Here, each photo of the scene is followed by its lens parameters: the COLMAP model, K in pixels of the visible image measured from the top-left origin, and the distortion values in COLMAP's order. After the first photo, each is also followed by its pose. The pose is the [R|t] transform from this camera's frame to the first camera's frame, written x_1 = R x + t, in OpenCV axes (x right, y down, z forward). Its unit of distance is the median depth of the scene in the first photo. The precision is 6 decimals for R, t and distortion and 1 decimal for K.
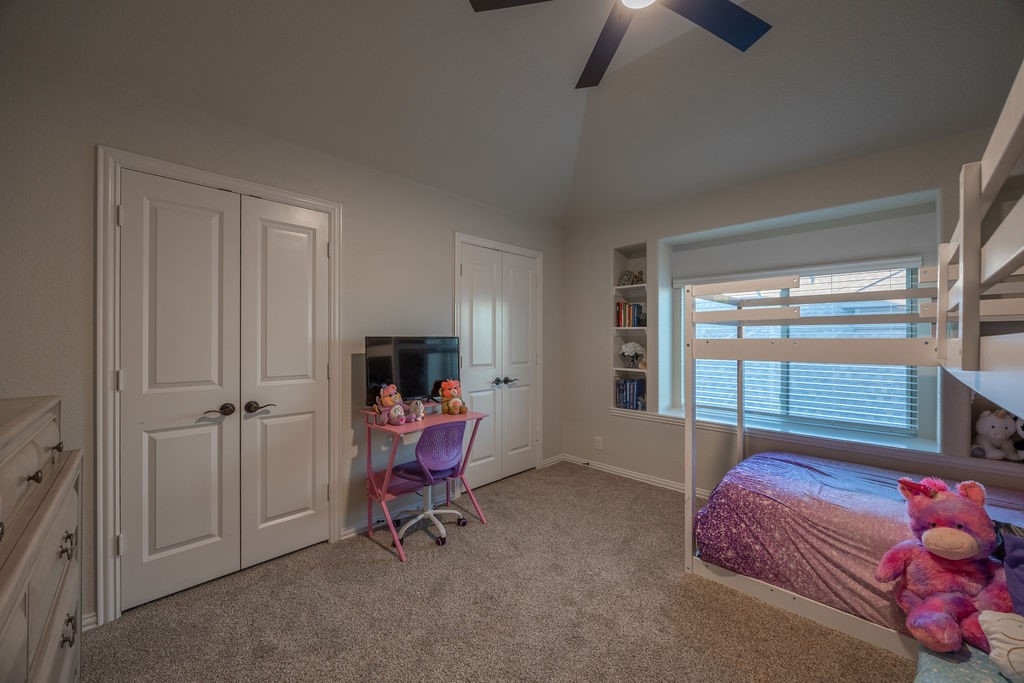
lens RADIAL K [[389.0, 0, 516.2], [0, 389.0, 340.3], [0, 0, 1]] dist [-0.002384, -0.000133]
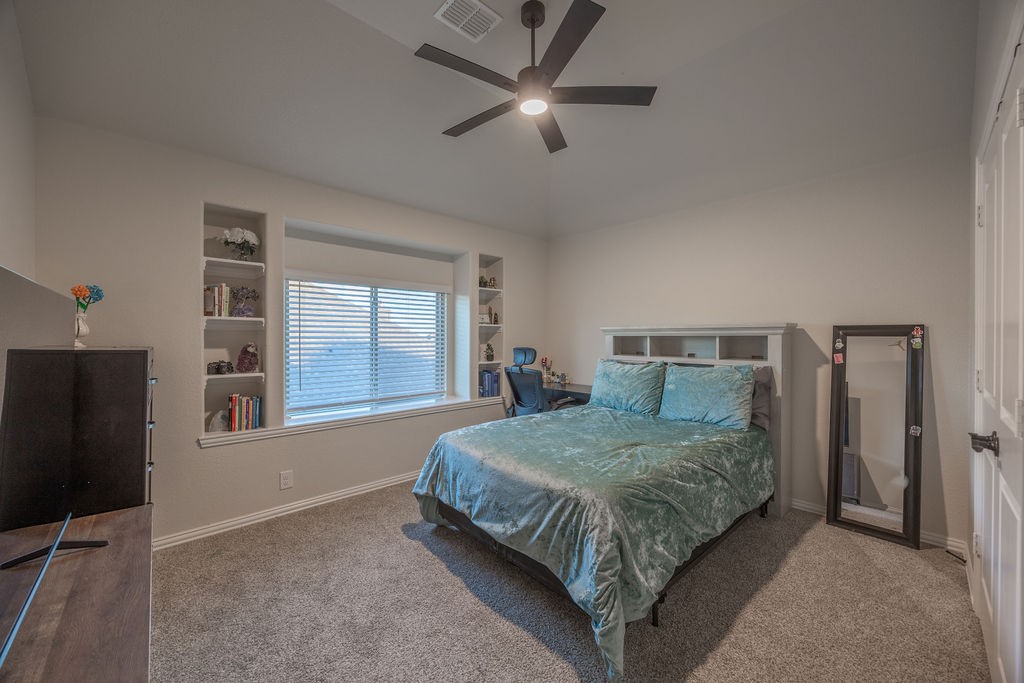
lens RADIAL K [[389.0, 0, 516.2], [0, 389.0, 340.3], [0, 0, 1]] dist [-0.002384, -0.000133]
pose [[0.024722, -0.010470, 0.999640, -0.433774], [-0.000300, 0.999945, 0.010481, 0.000891], [-0.999694, -0.000559, 0.024718, 0.442601]]
